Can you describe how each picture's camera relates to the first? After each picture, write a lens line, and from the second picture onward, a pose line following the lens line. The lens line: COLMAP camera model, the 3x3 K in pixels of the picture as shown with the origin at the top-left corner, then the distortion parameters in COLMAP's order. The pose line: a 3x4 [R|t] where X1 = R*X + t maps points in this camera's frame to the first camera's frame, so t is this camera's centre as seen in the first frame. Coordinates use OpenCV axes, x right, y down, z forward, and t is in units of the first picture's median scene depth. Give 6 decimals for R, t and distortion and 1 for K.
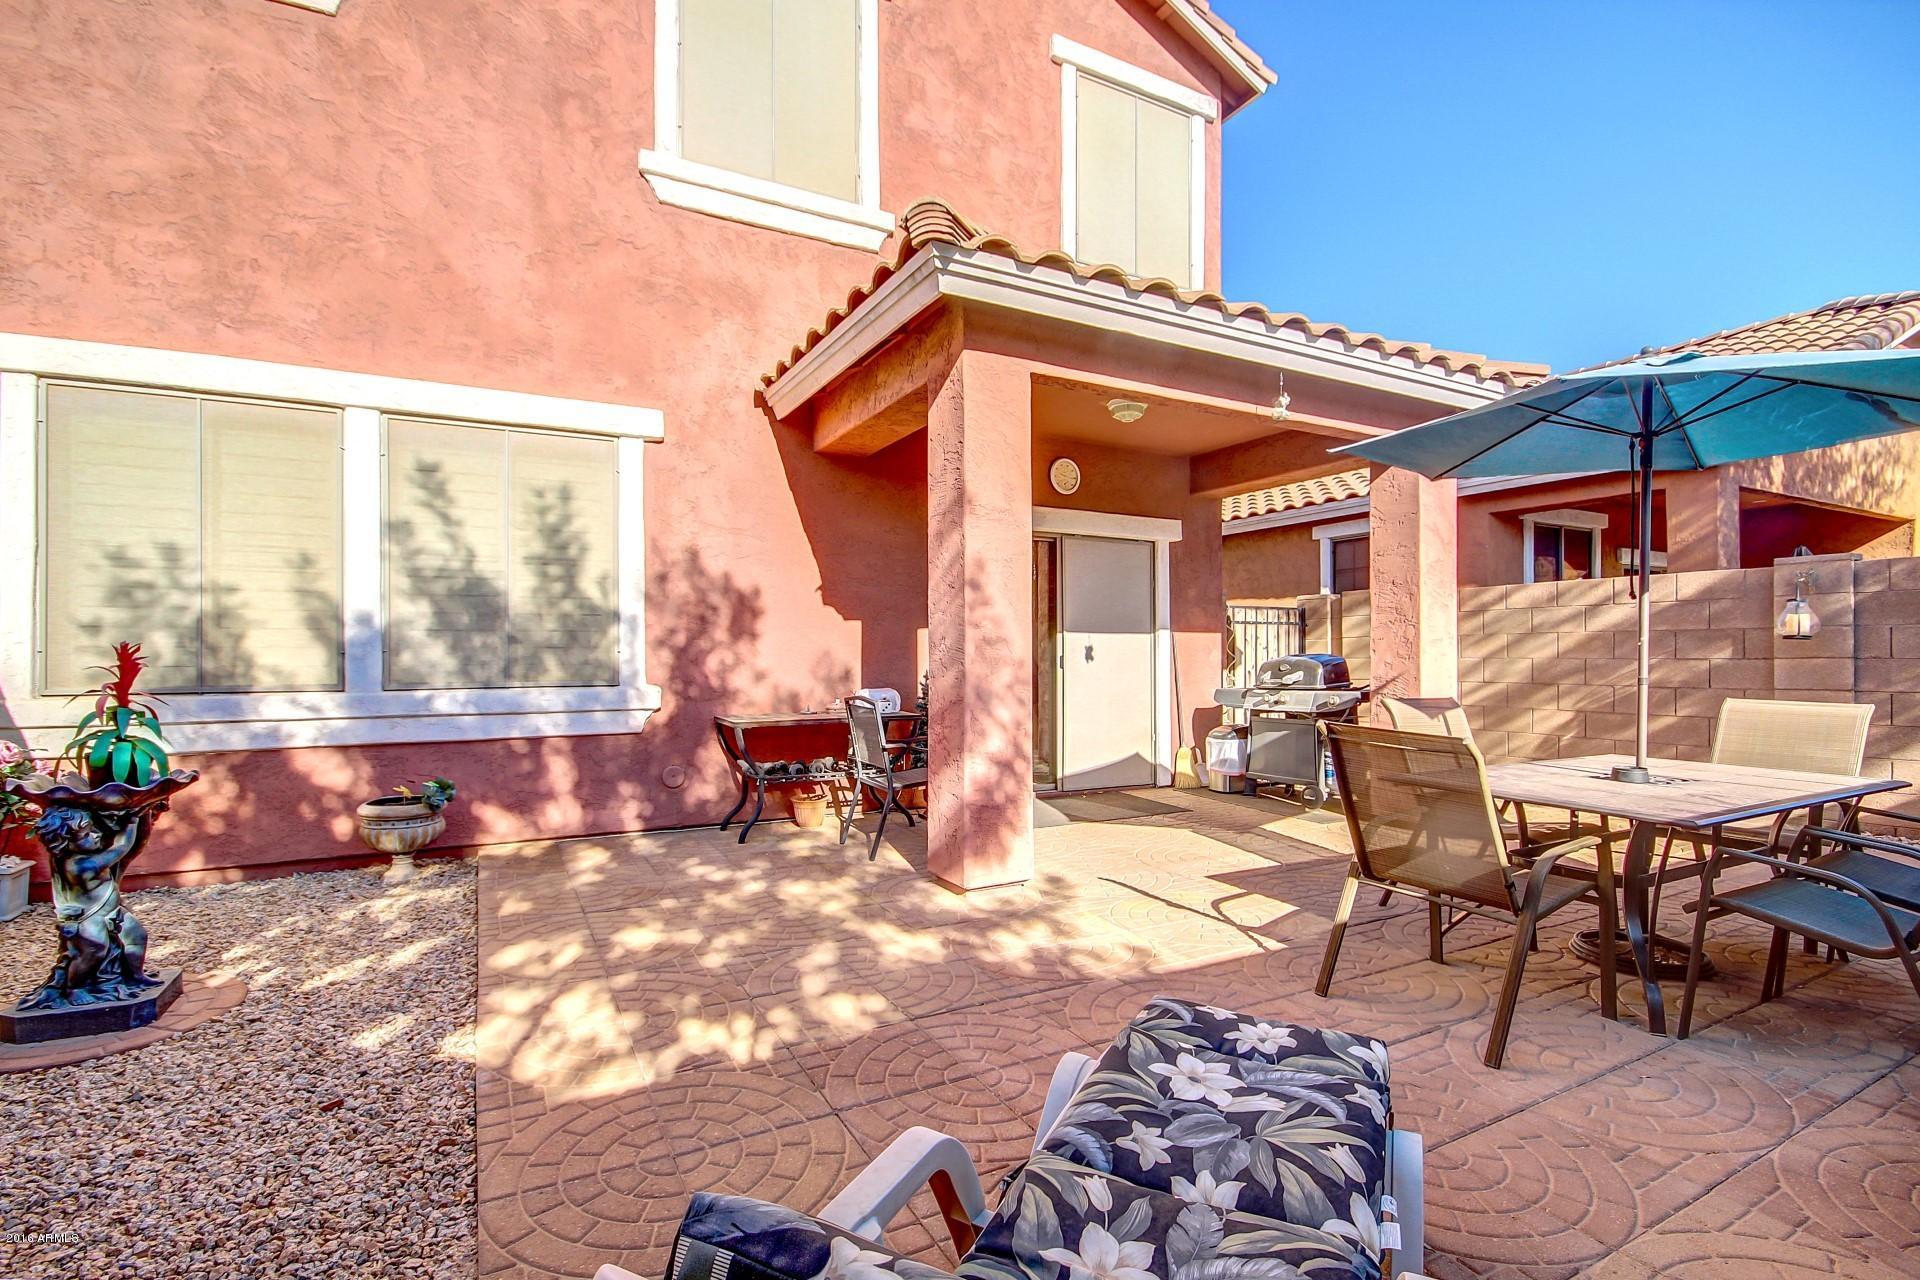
lens RADIAL K [[907.3, 0, 963.3], [0, 907.3, 638.5], [0, 0, 1]] dist [-0.022621, -0.001094]
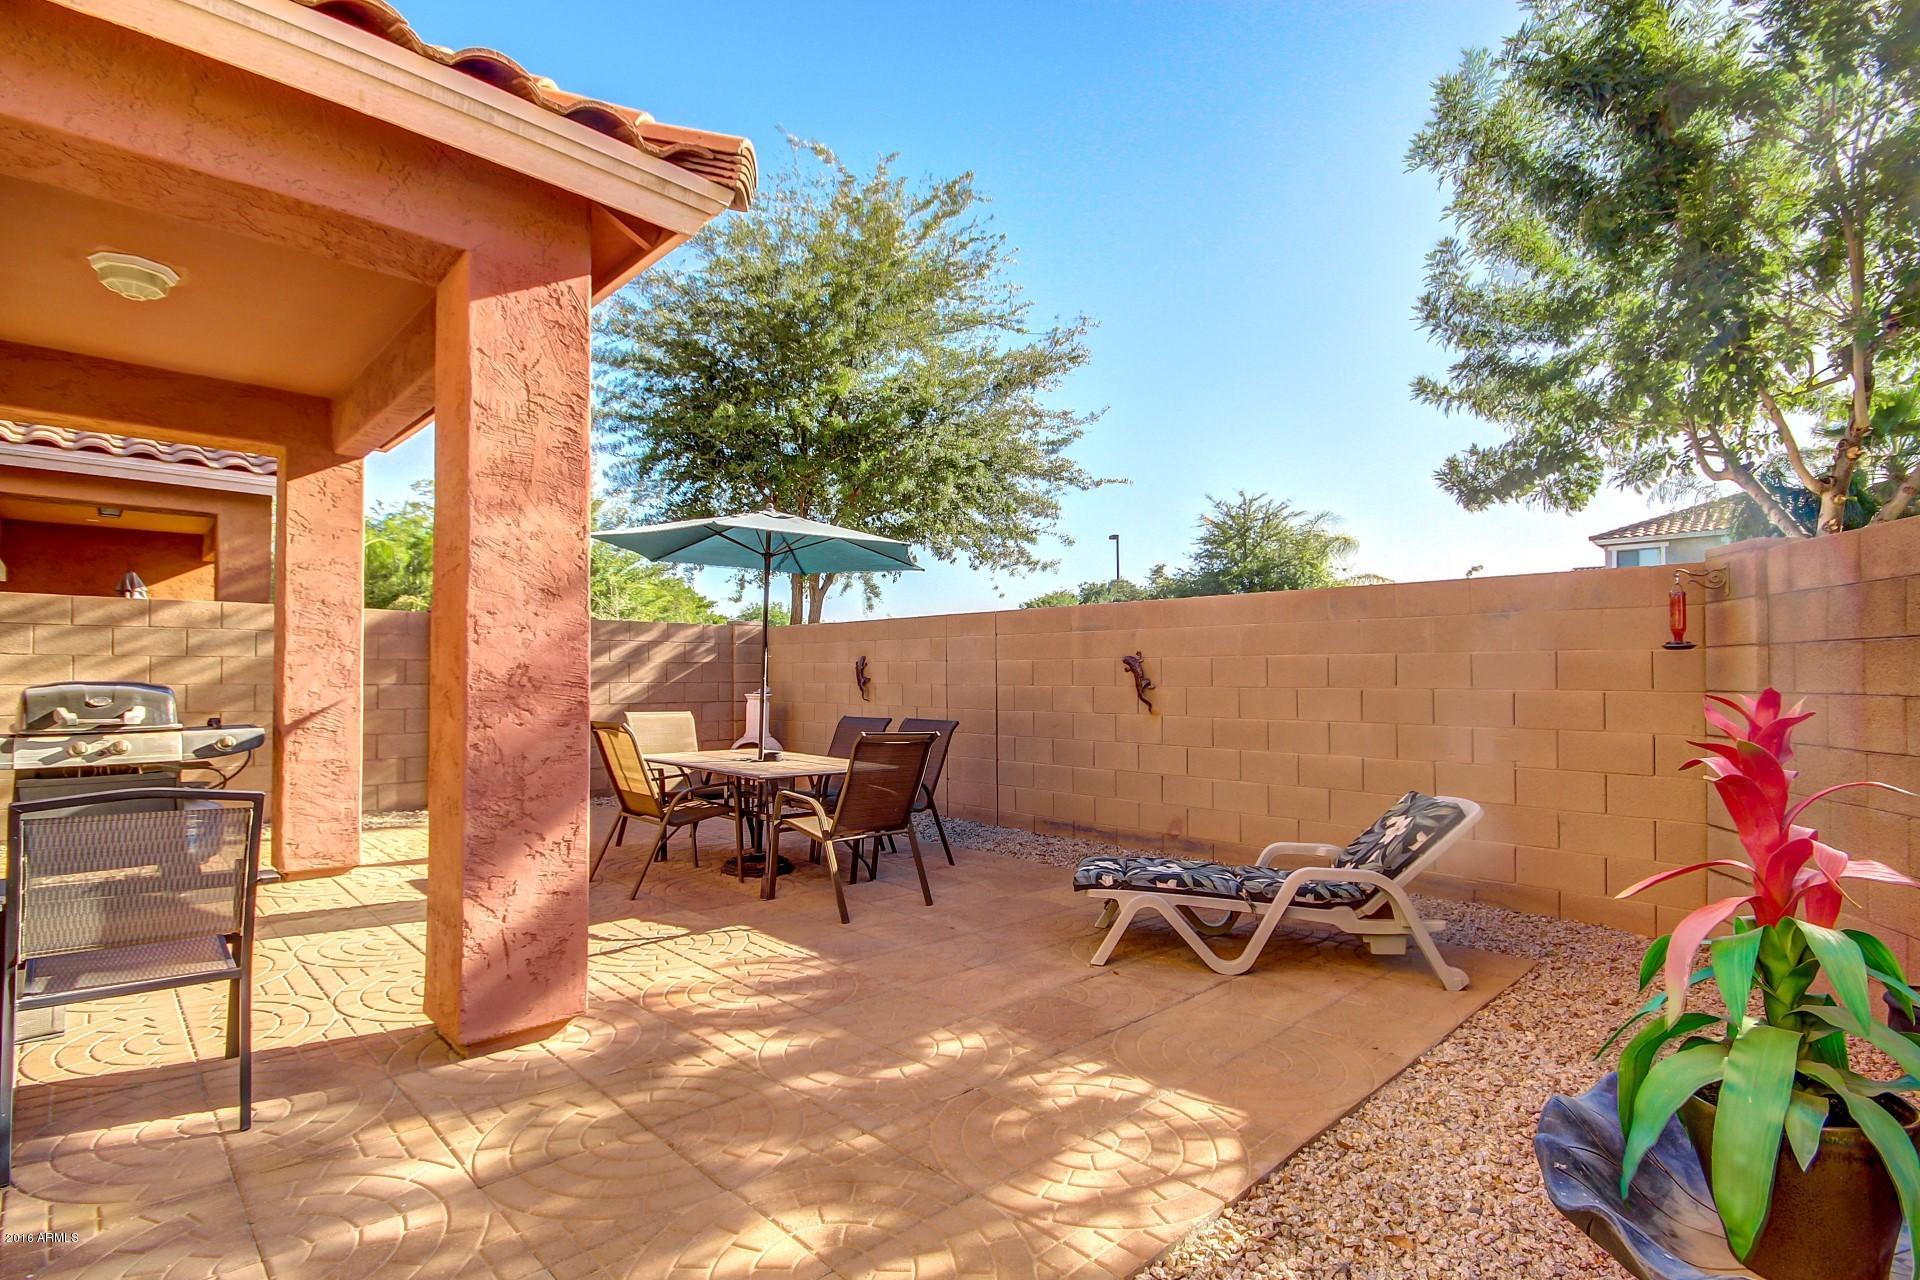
lens RADIAL K [[907.3, 0, 951.7], [0, 907.3, 648.0], [0, 0, 1]] dist [-0.022621, -0.001094]
pose [[-0.274095, 0.029311, 0.961256, -0.813307], [-0.025100, 0.998977, -0.037618, 0.001516], [-0.961375, -0.034439, -0.273079, 0.949897]]
